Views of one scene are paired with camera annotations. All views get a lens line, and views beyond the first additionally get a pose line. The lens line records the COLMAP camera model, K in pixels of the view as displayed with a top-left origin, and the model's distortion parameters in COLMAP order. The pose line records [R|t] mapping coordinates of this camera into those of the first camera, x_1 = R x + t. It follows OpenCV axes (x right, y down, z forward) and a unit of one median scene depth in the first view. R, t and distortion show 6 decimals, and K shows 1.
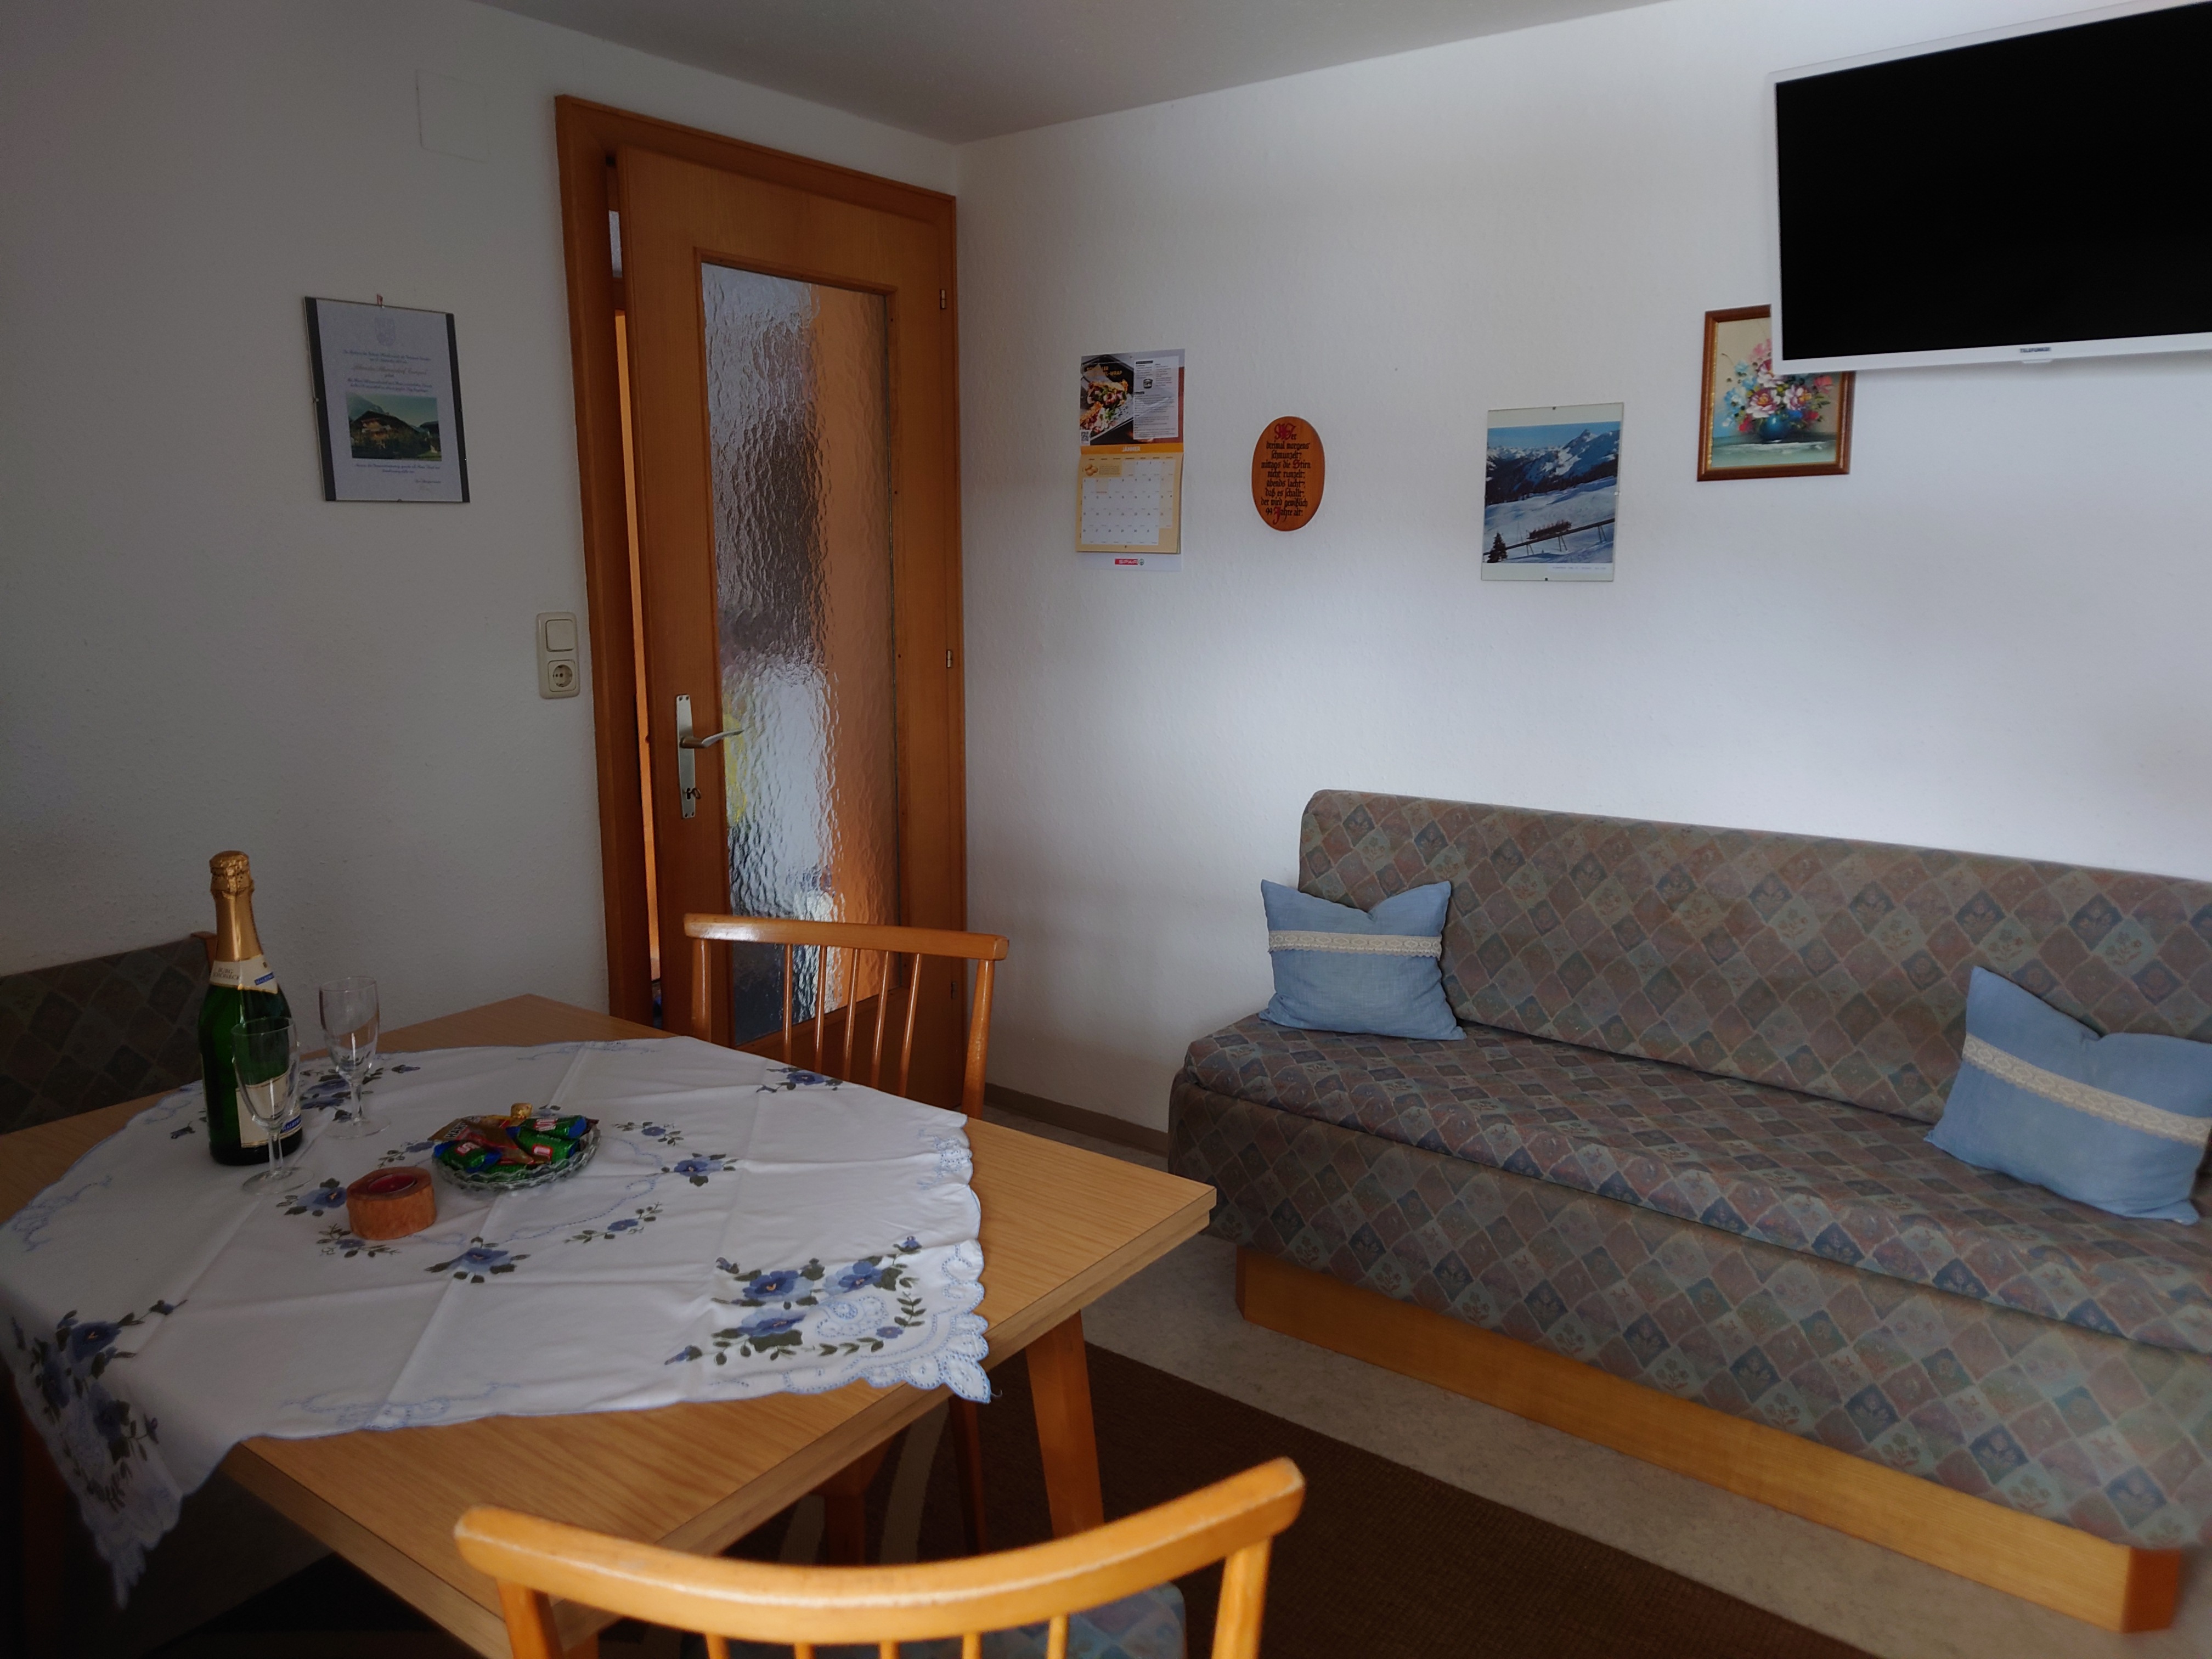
lens RADIAL K [[1554.0, 0, 1105.6], [0, 1554.0, 822.4], [0, 0, 1]] dist [0.081378, -0.086517]
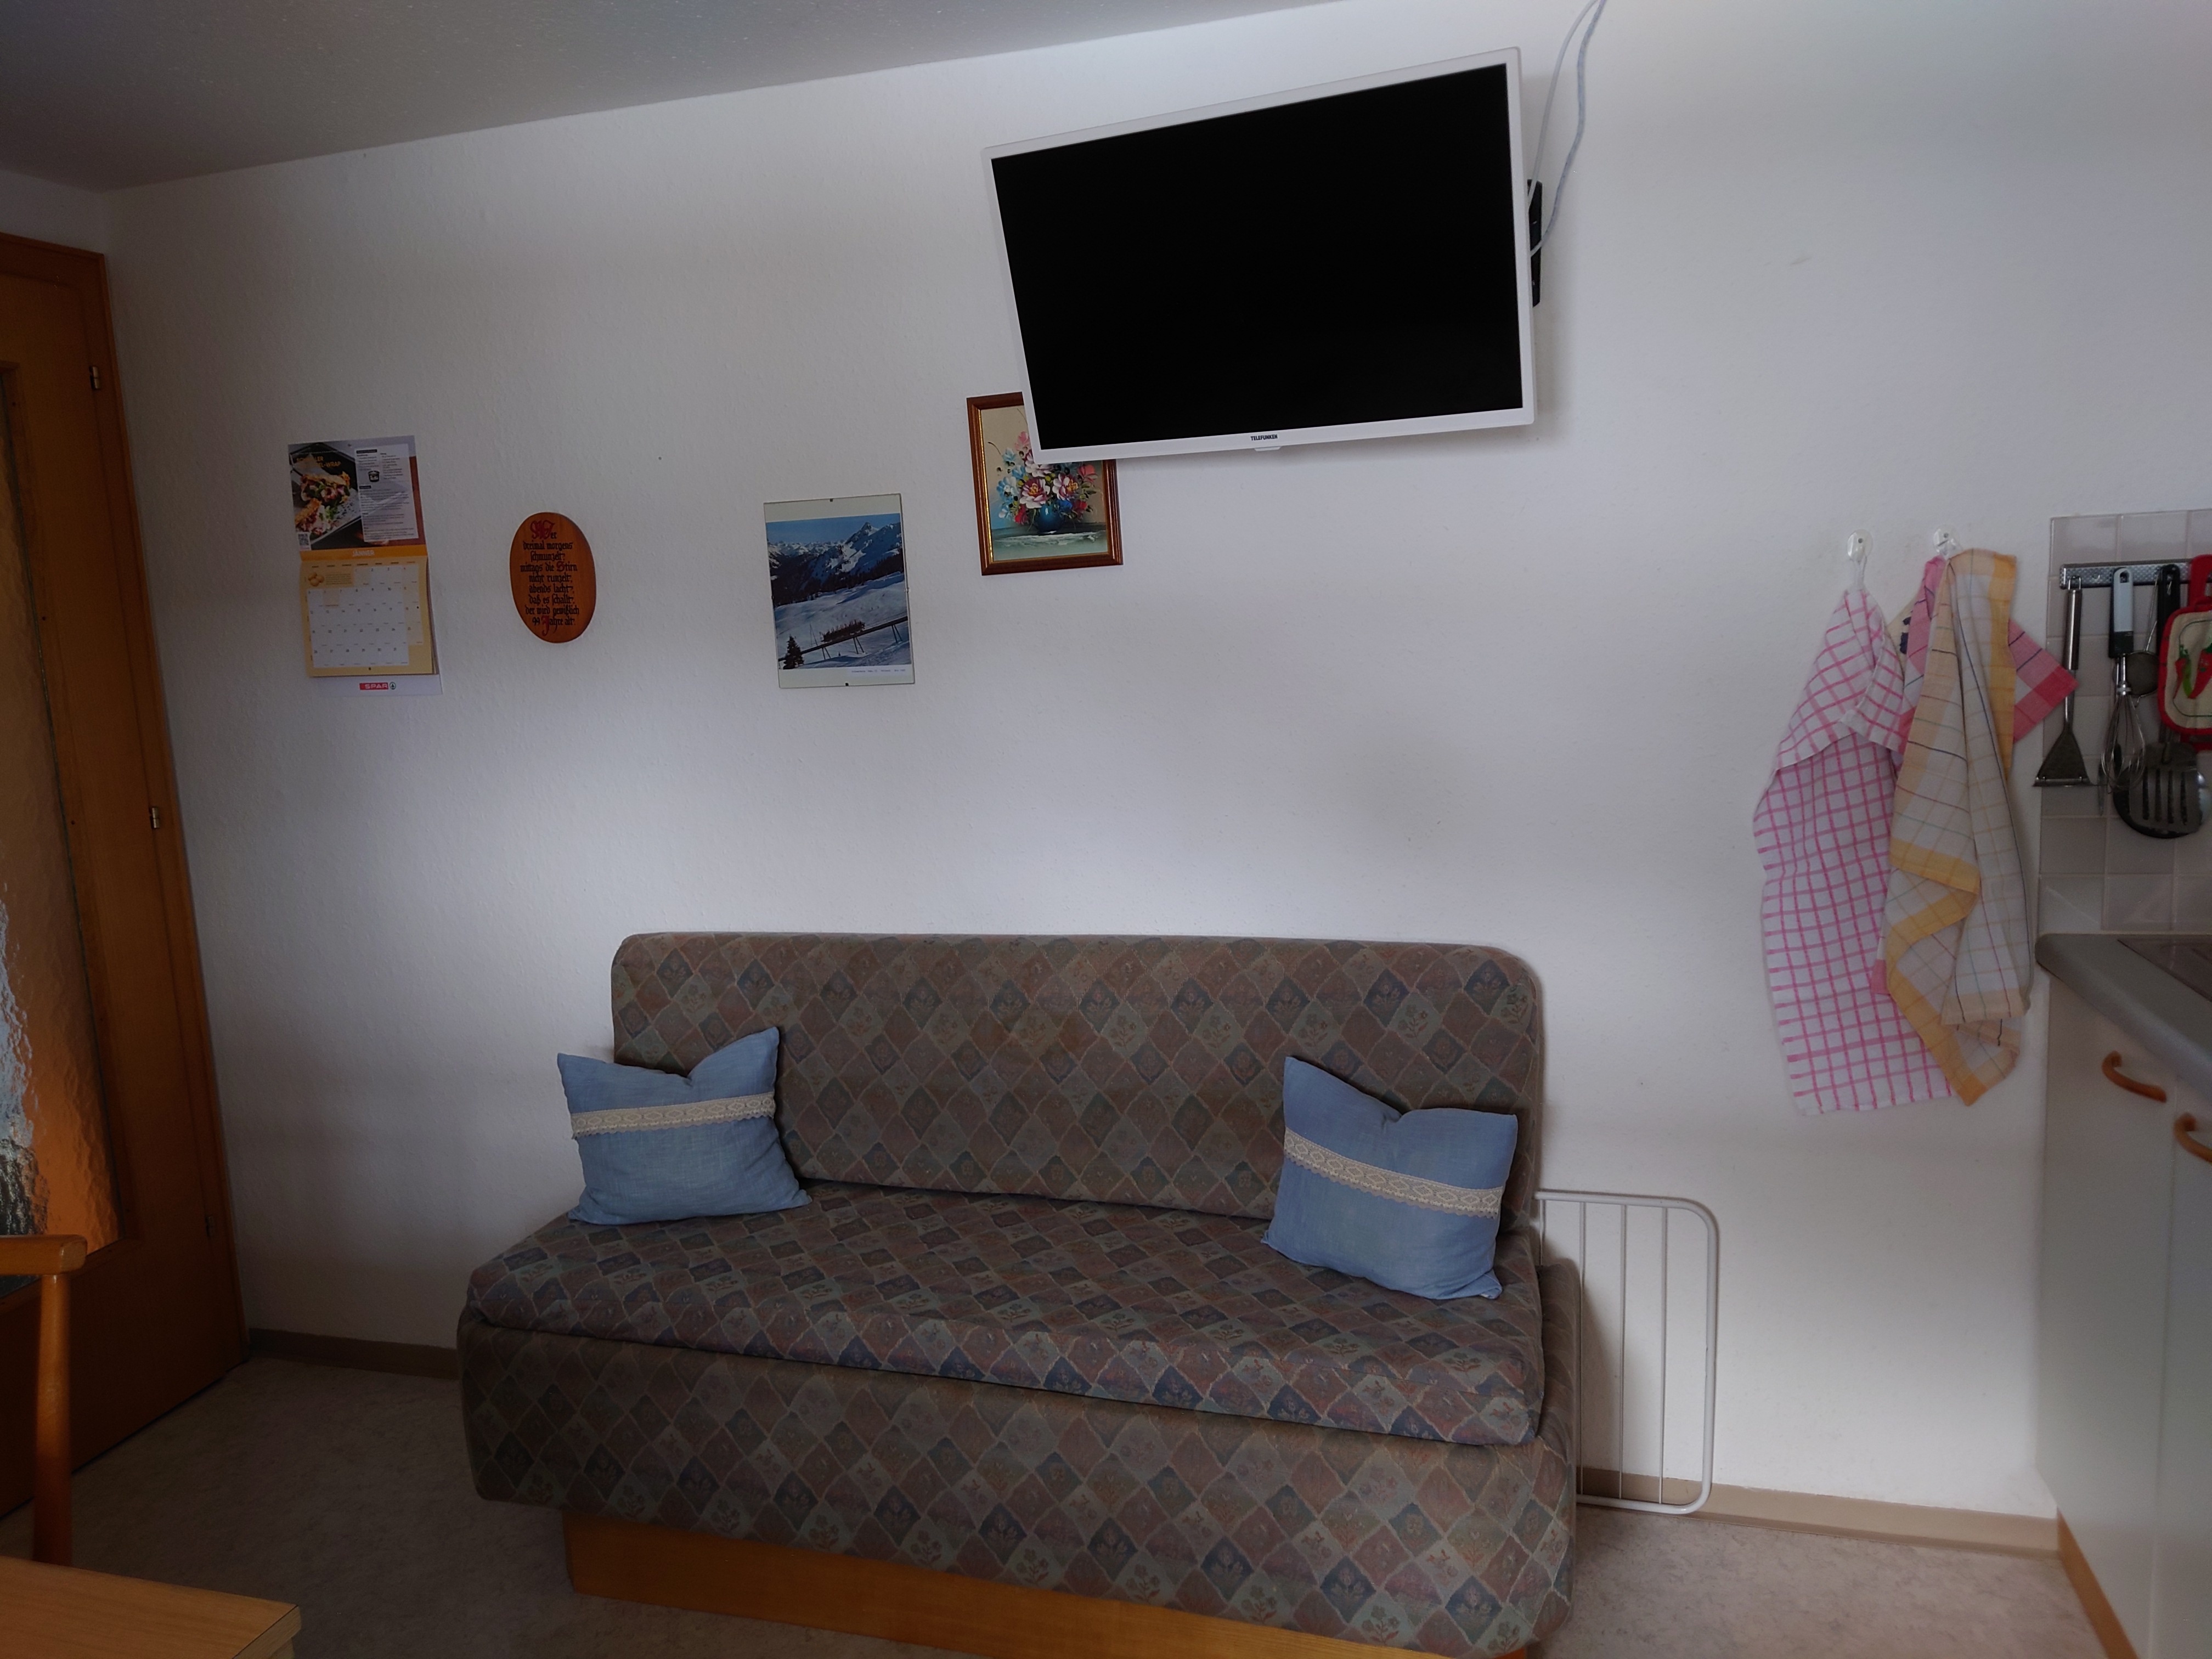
lens RADIAL K [[1572.9, 0, 1099.4], [0, 1572.9, 837.9], [0, 0, 1]] dist [0.076943, -0.085742]
pose [[0.938677, -0.097557, 0.330710, 0.117498], [0.110898, 0.993596, -0.021665, -0.032767], [-0.326478, 0.057011, 0.943484, 0.094571]]
